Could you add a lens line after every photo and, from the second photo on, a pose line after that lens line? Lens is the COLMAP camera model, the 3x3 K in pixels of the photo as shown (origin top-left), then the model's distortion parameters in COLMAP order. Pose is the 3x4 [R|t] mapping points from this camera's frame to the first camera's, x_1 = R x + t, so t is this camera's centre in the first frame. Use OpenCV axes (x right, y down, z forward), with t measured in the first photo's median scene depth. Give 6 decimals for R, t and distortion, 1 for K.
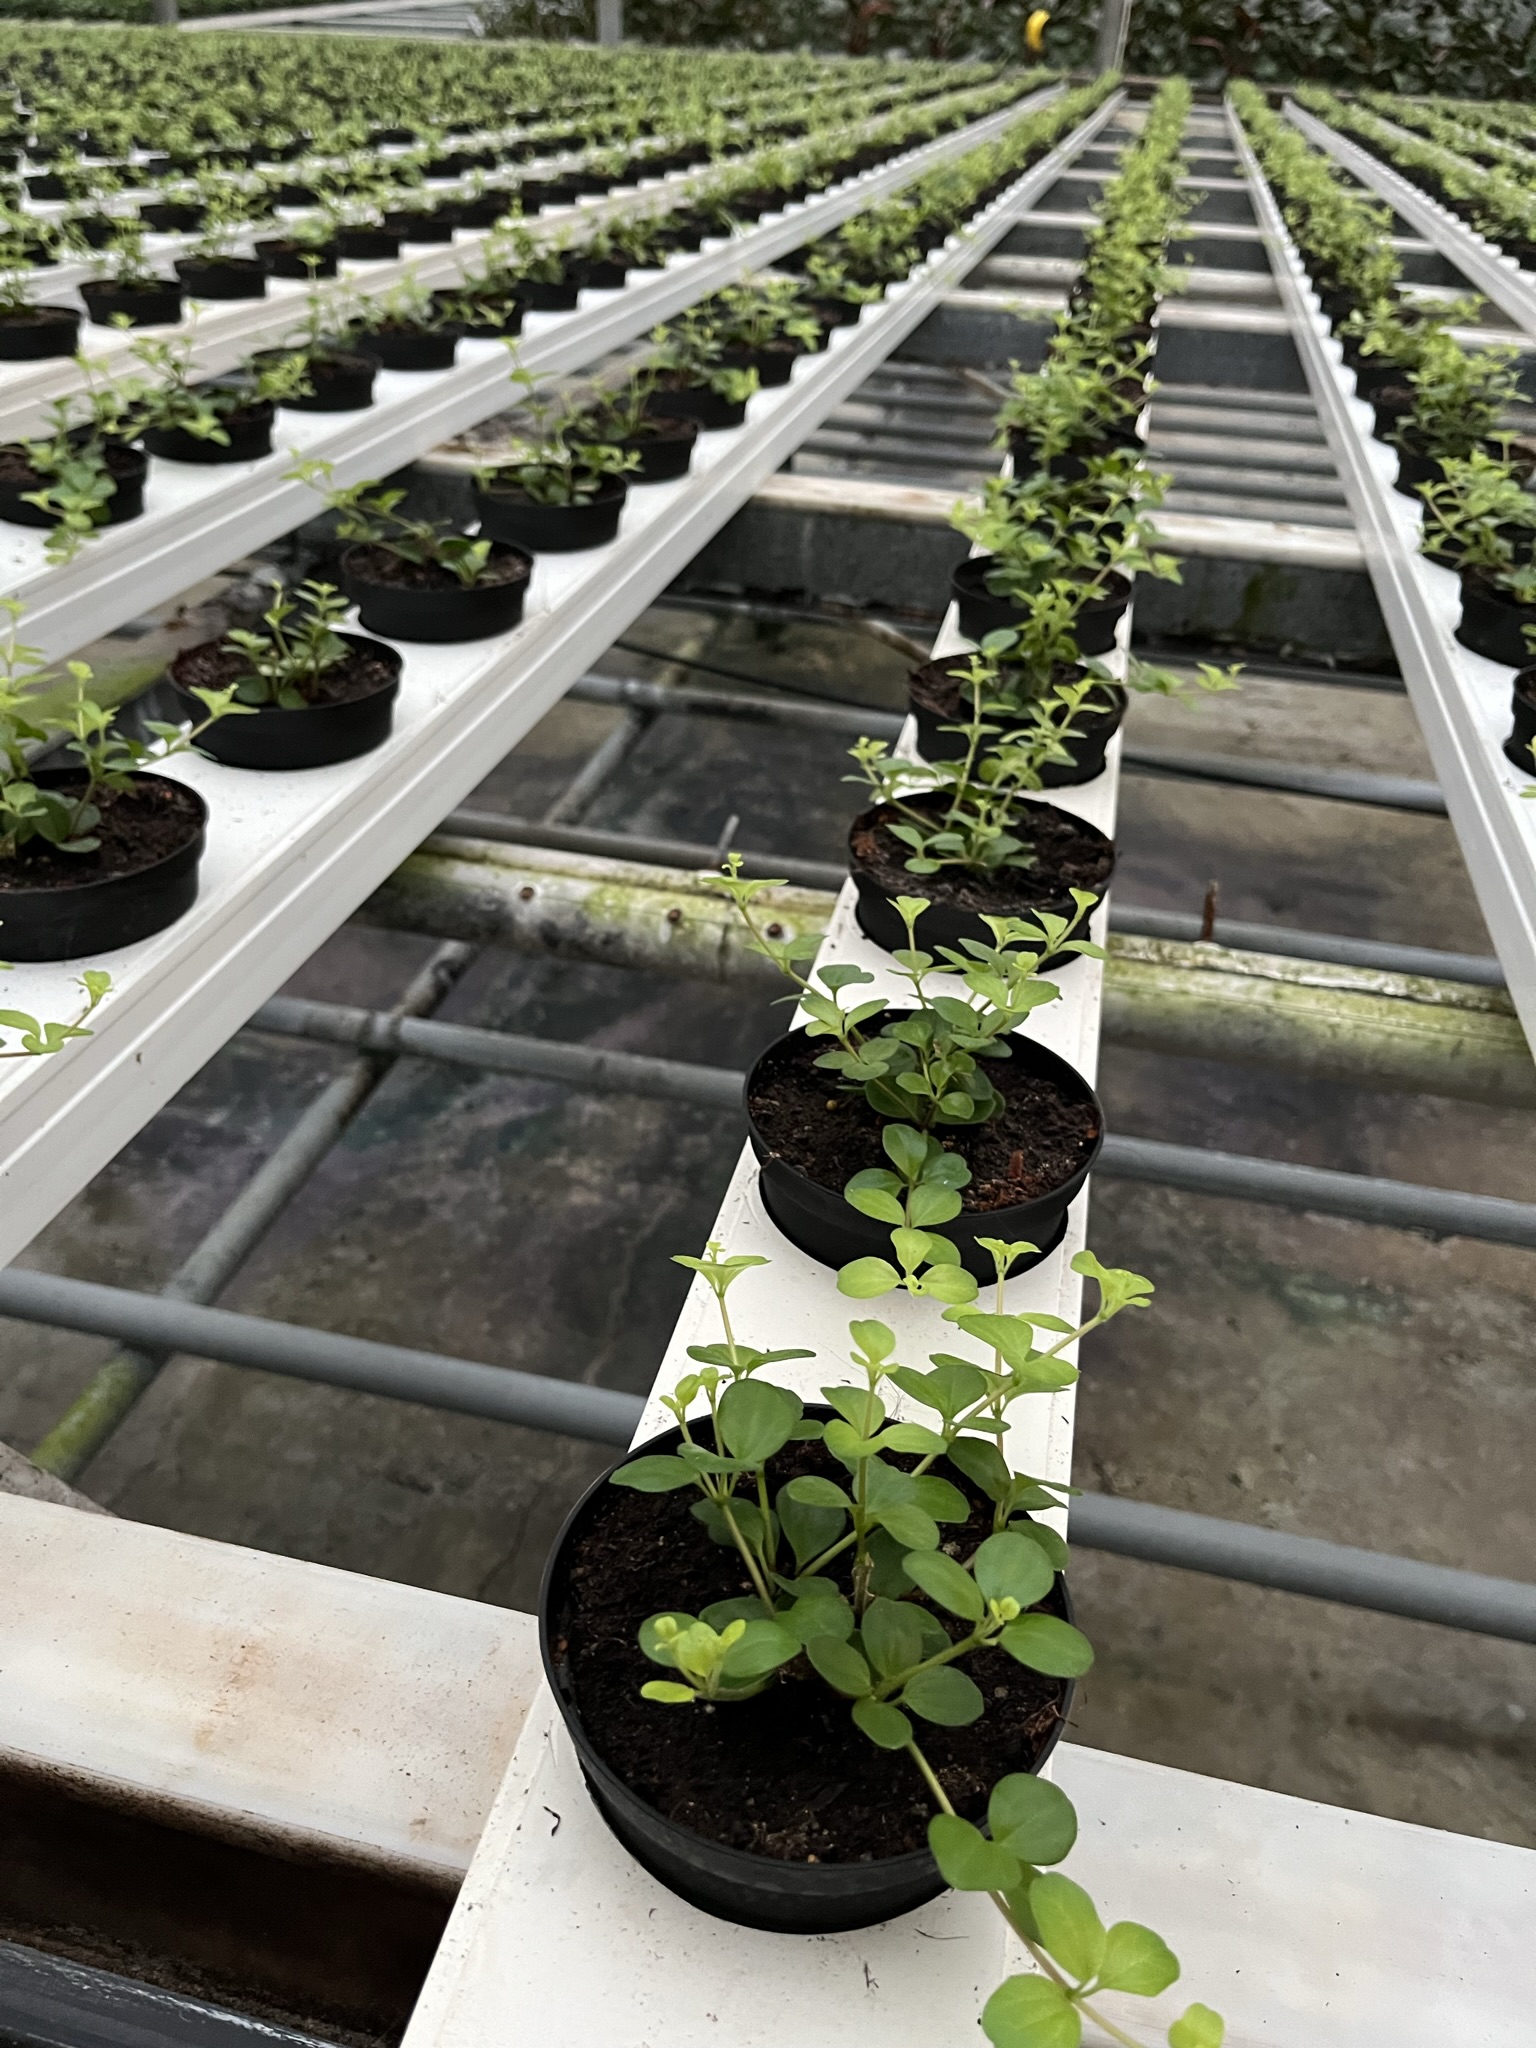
lens RADIAL K [[1548.8, 0, 802.0], [0, 1548.8, 1024.8], [0, 0, 1]] dist [0.064167, -0.103698]
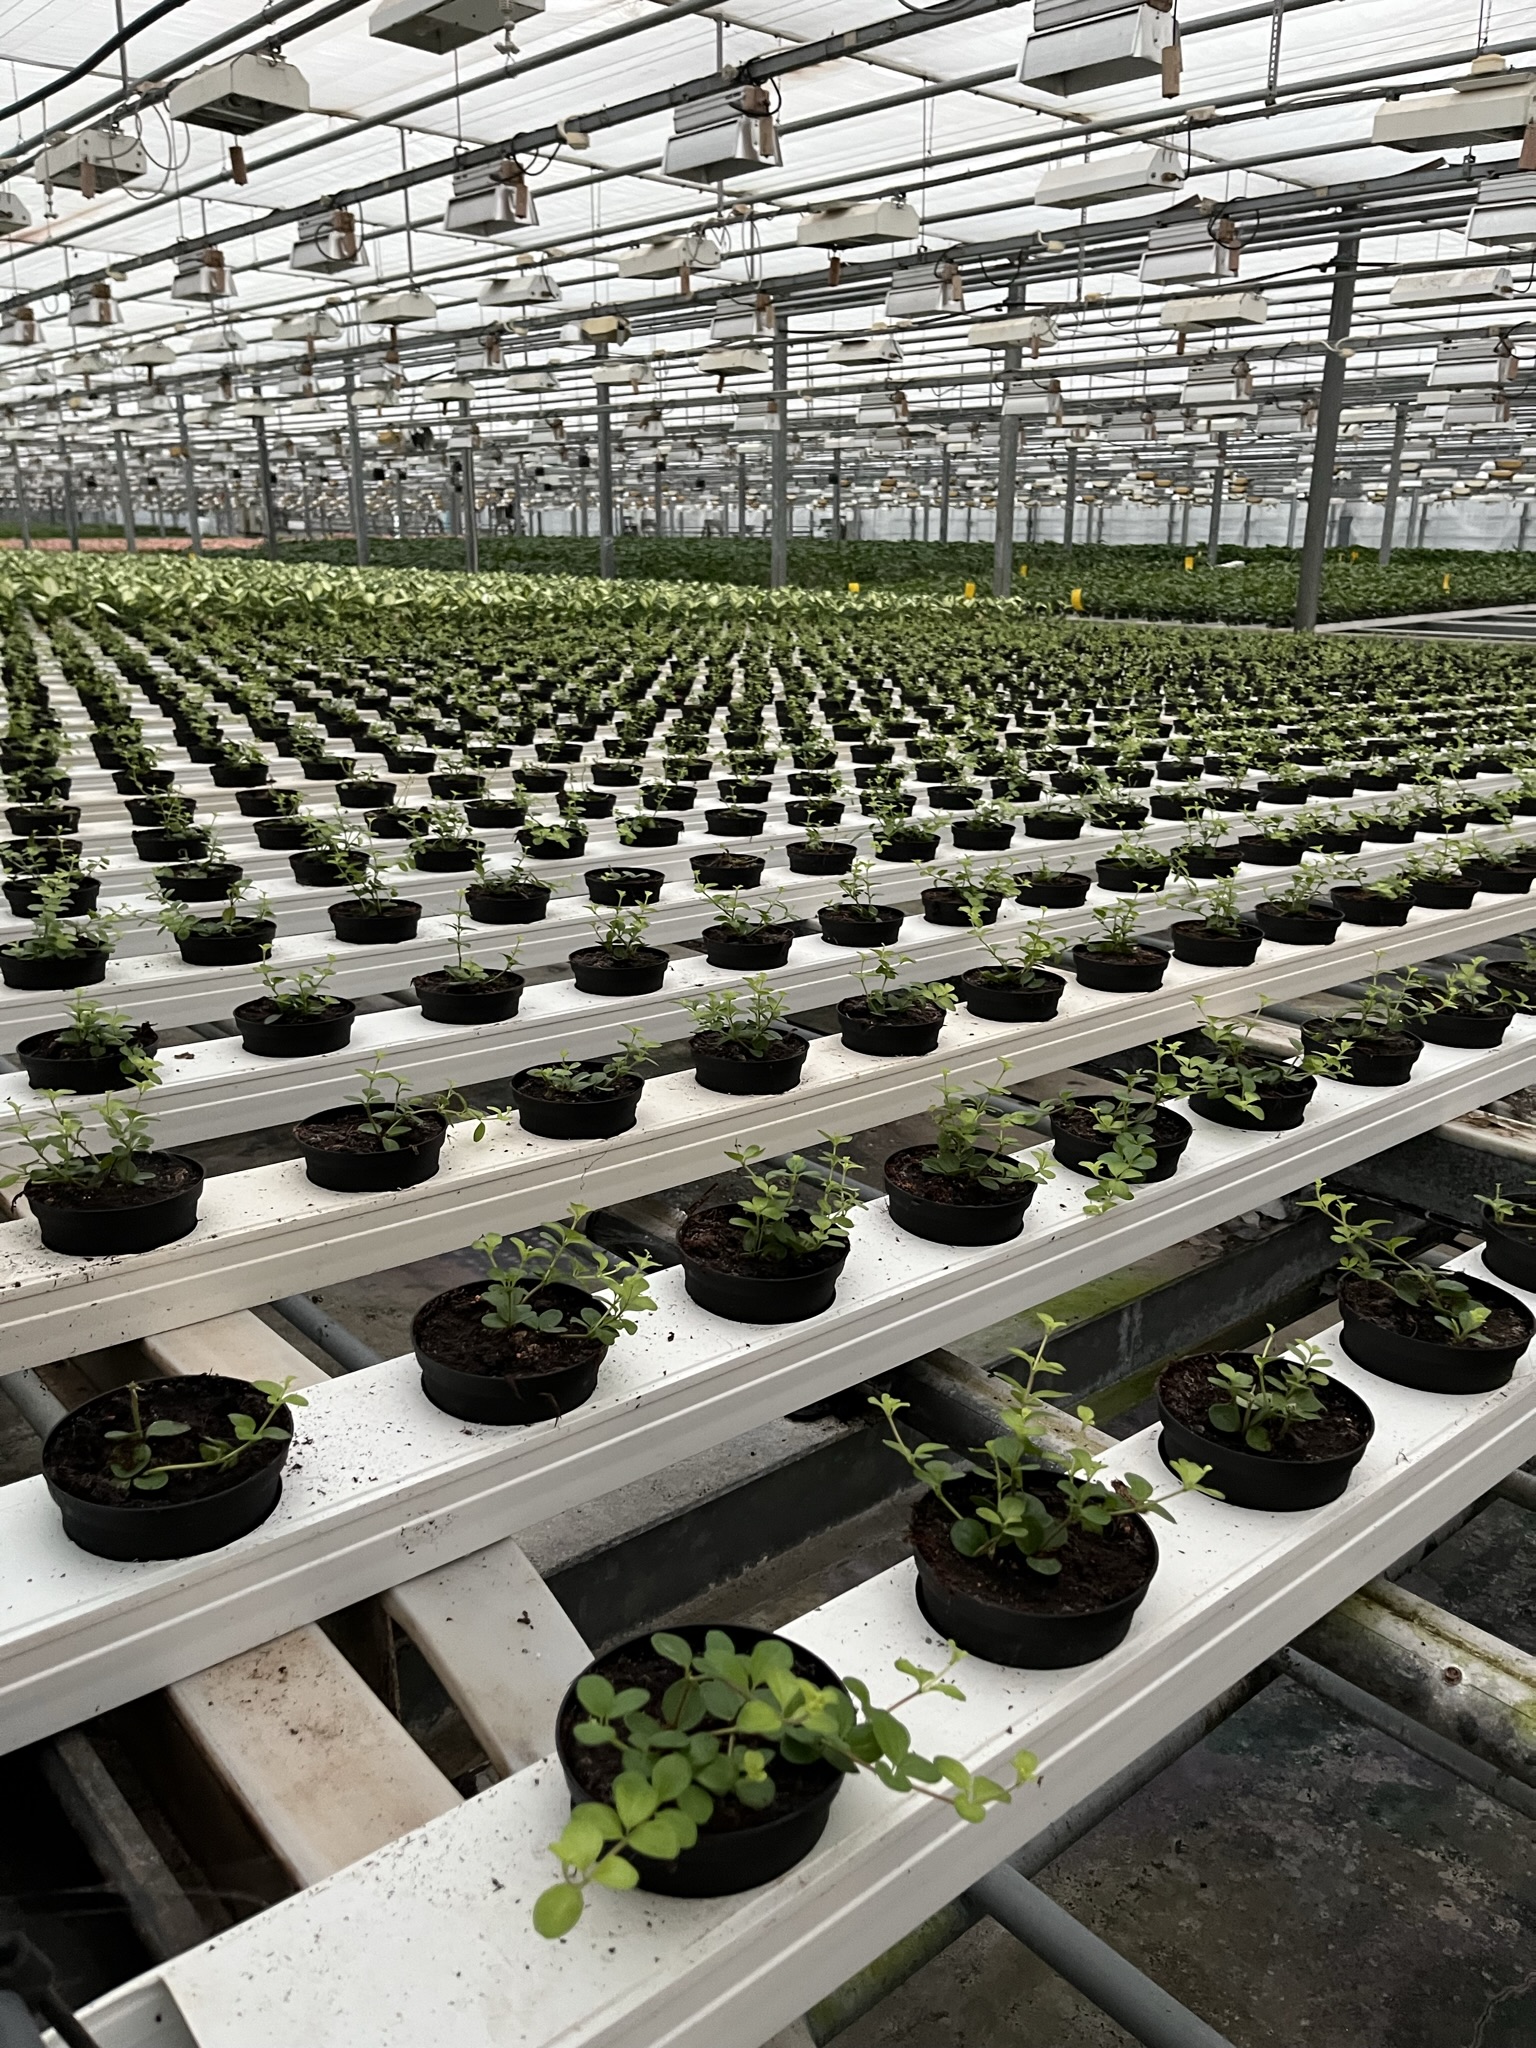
lens RADIAL K [[1548.8, 0, 802.0], [0, 1548.8, 1024.8], [0, 0, 1]] dist [0.064167, -0.103698]
pose [[0.806102, 0.139095, -0.575197, -0.002898], [-0.303311, 0.931718, -0.199762, -0.120272], [0.508136, 0.335492, 0.793249, -0.074791]]
